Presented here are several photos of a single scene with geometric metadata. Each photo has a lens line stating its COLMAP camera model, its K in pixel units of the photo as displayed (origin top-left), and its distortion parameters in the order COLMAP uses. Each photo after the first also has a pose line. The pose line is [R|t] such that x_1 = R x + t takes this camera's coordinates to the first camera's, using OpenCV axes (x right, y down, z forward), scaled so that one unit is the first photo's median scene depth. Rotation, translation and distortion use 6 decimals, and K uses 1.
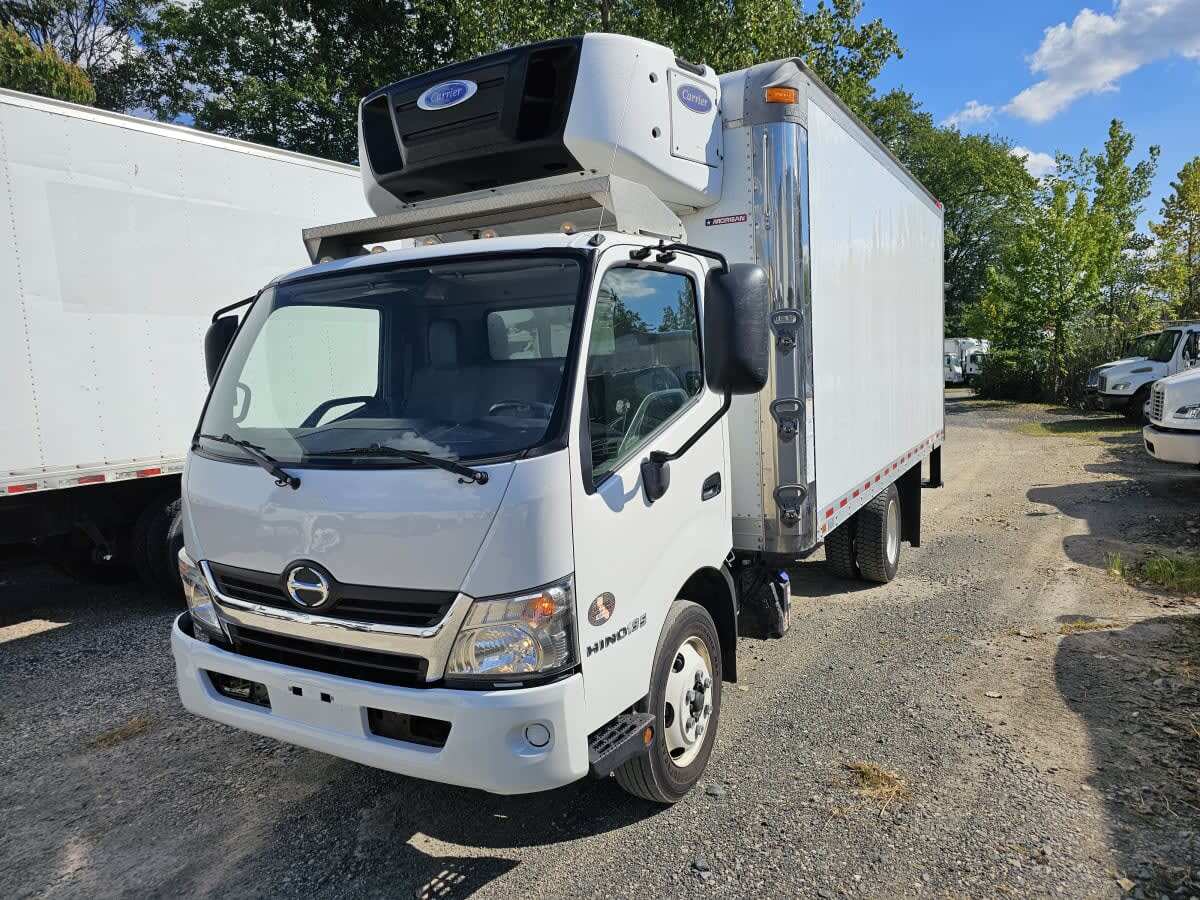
lens RADIAL K [[853.2, 0, 599.0], [0, 853.2, 428.8], [0, 0, 1]] dist [0.050271, -0.012477]
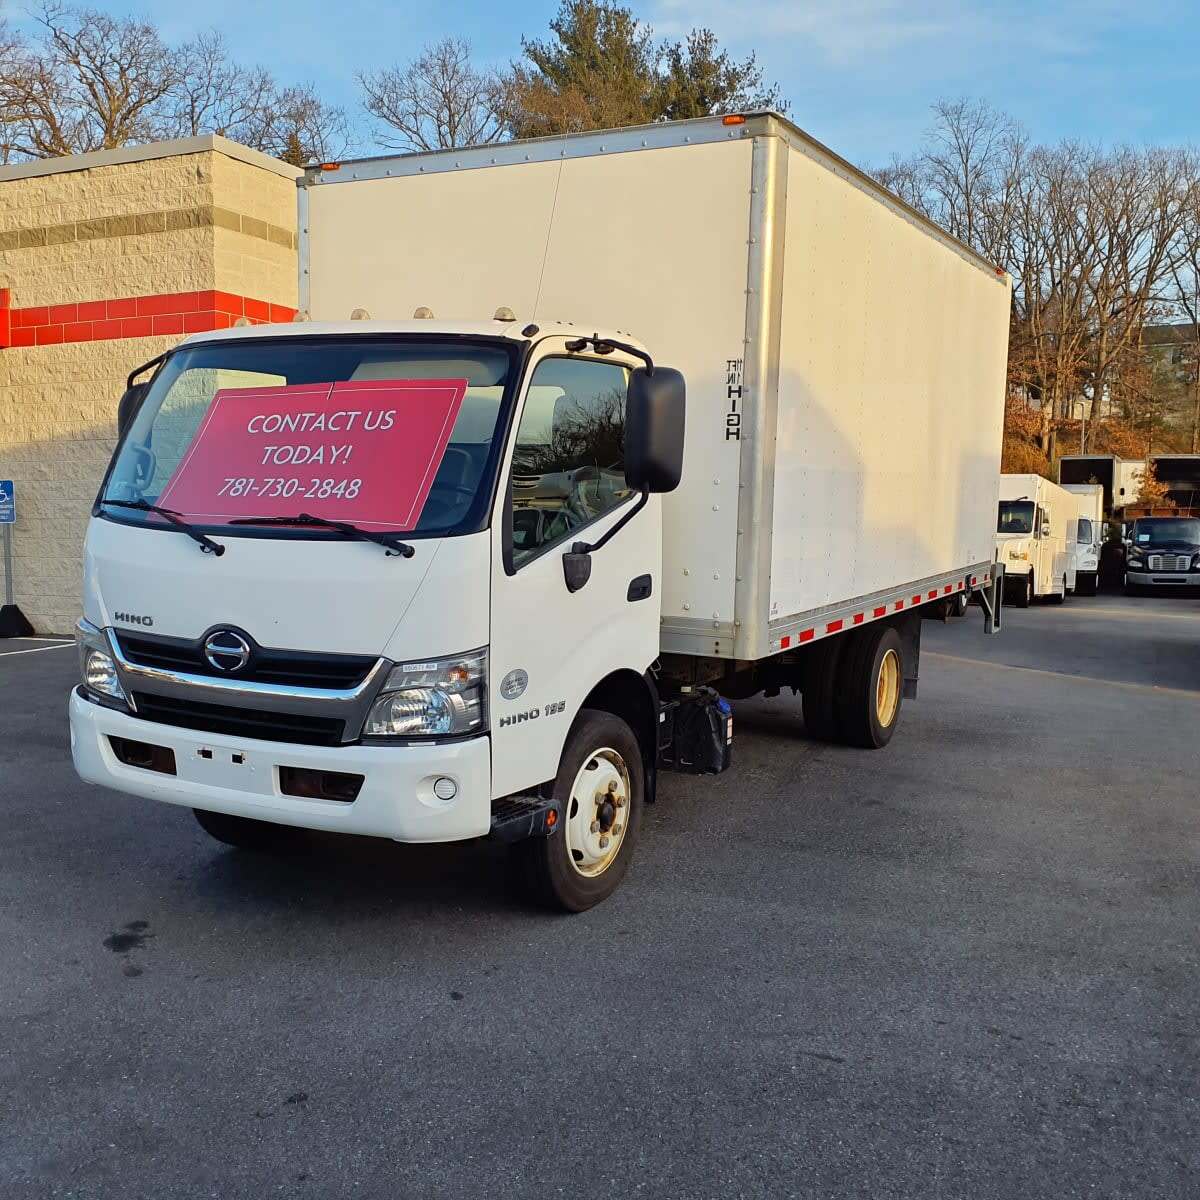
lens RADIAL K [[1286.0, 0, 604.9], [0, 1286.0, 604.1], [0, 0, 1]] dist [0.172251, 0.000000]
pose [[0.996986, 0.064148, 0.043632, 0.037021], [-0.065409, 0.997462, 0.028119, 0.055194], [-0.041717, -0.030888, 0.998652, -0.555657]]
